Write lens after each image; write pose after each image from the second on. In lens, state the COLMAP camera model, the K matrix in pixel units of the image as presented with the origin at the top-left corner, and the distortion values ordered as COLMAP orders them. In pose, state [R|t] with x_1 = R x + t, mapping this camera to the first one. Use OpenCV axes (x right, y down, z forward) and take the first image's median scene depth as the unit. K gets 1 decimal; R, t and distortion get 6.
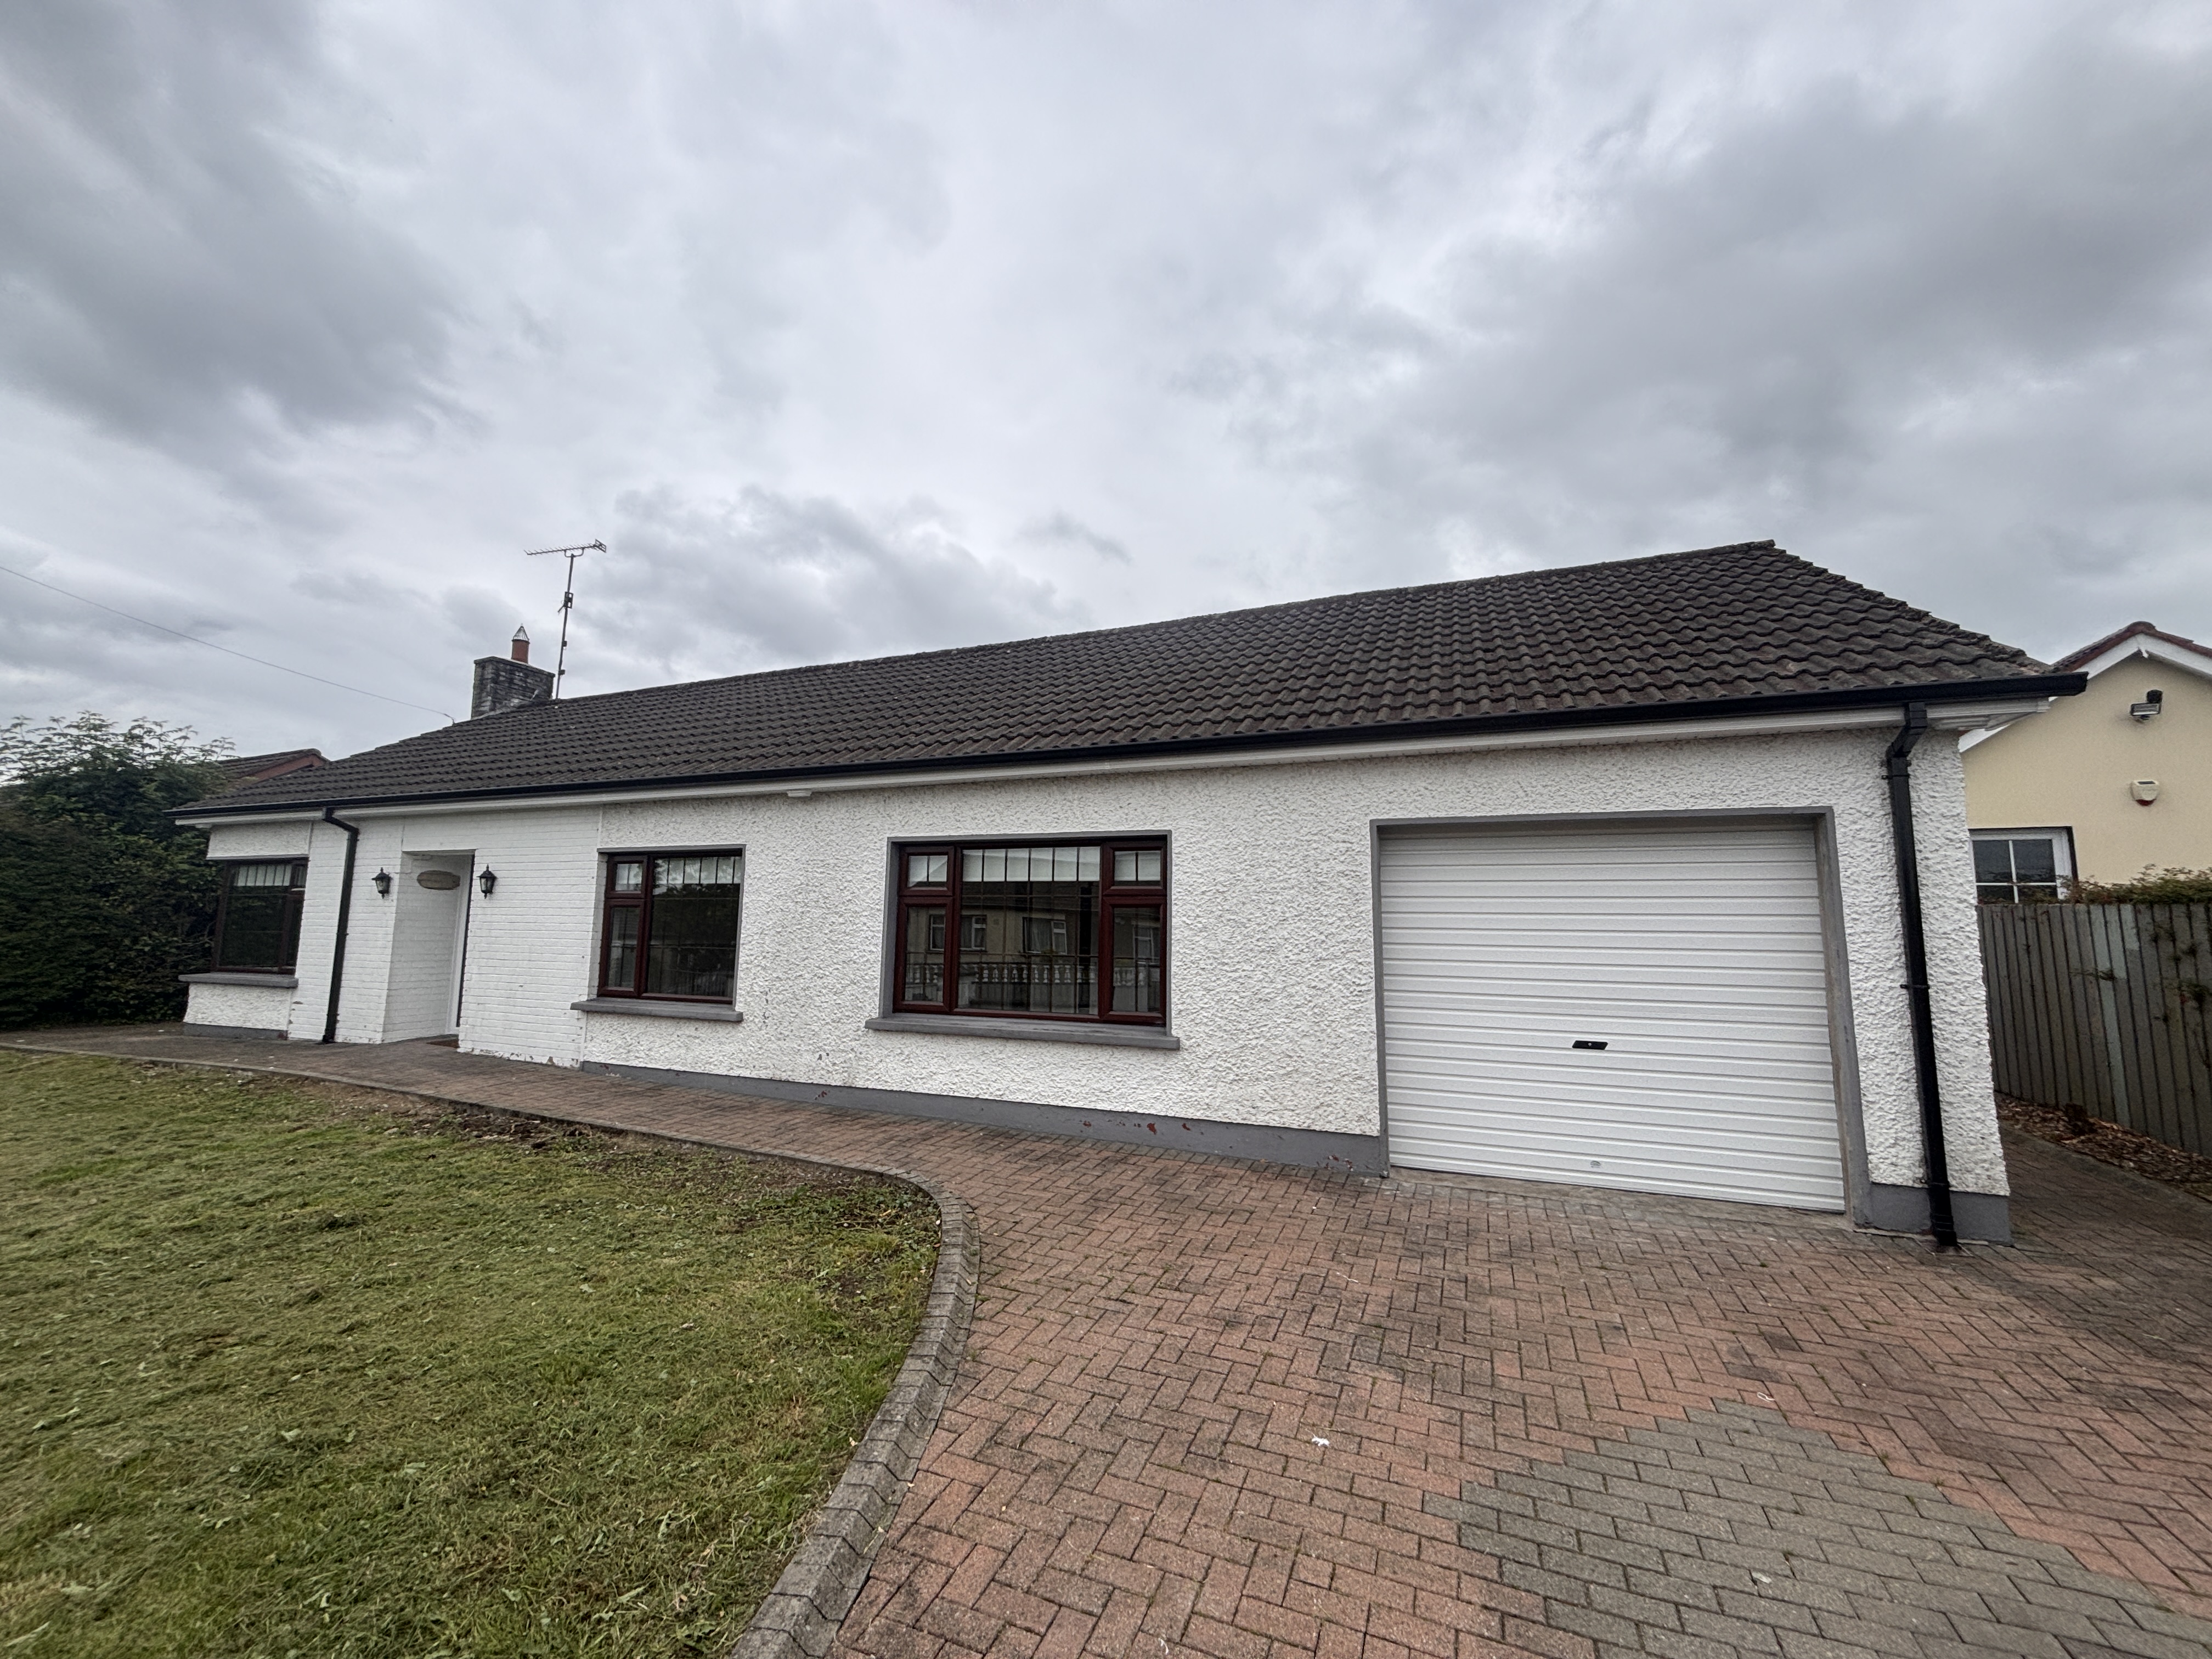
lens RADIAL K [[891.3, 0, 1108.4], [0, 891.3, 819.7], [0, 0, 1]] dist [0.017511, -0.008806]
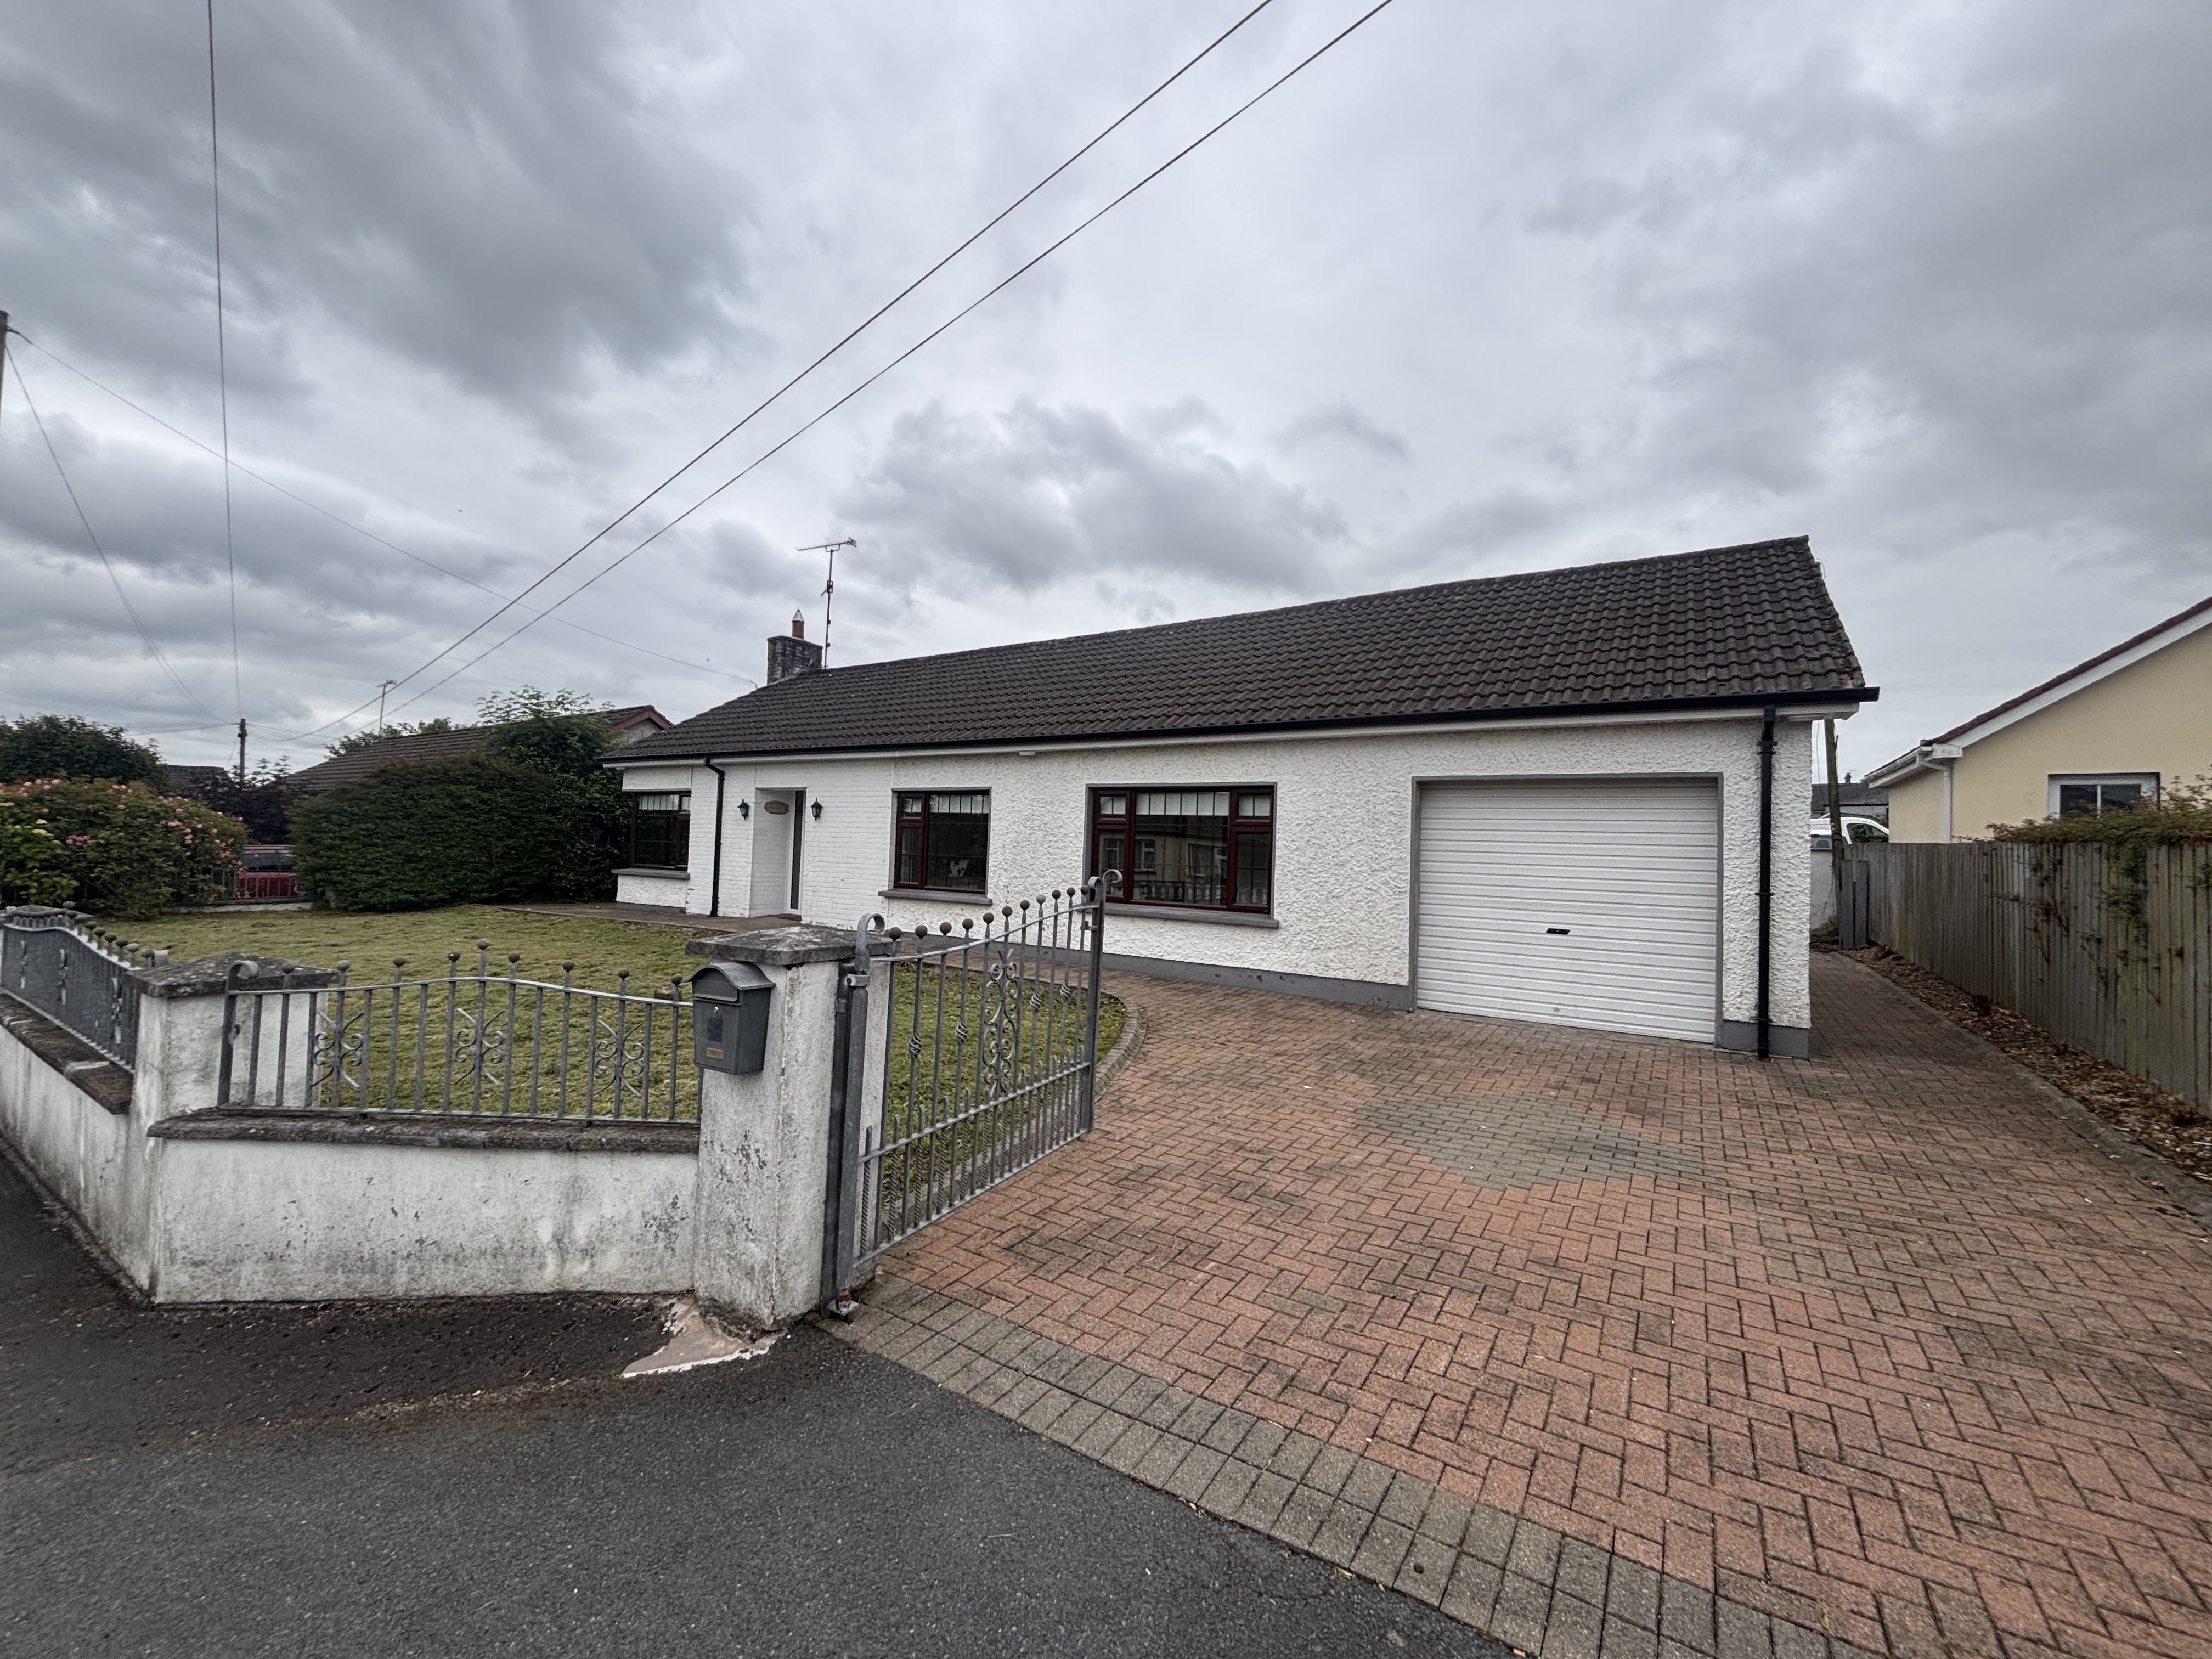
lens RADIAL K [[891.3, 0, 1108.4], [0, 891.3, 819.7], [0, 0, 1]] dist [0.017511, -0.008806]
pose [[0.981898, 0.012831, -0.188975, 0.066943], [0.002694, 0.996656, 0.081668, -0.041244], [0.189391, -0.080699, 0.978580, -0.433456]]
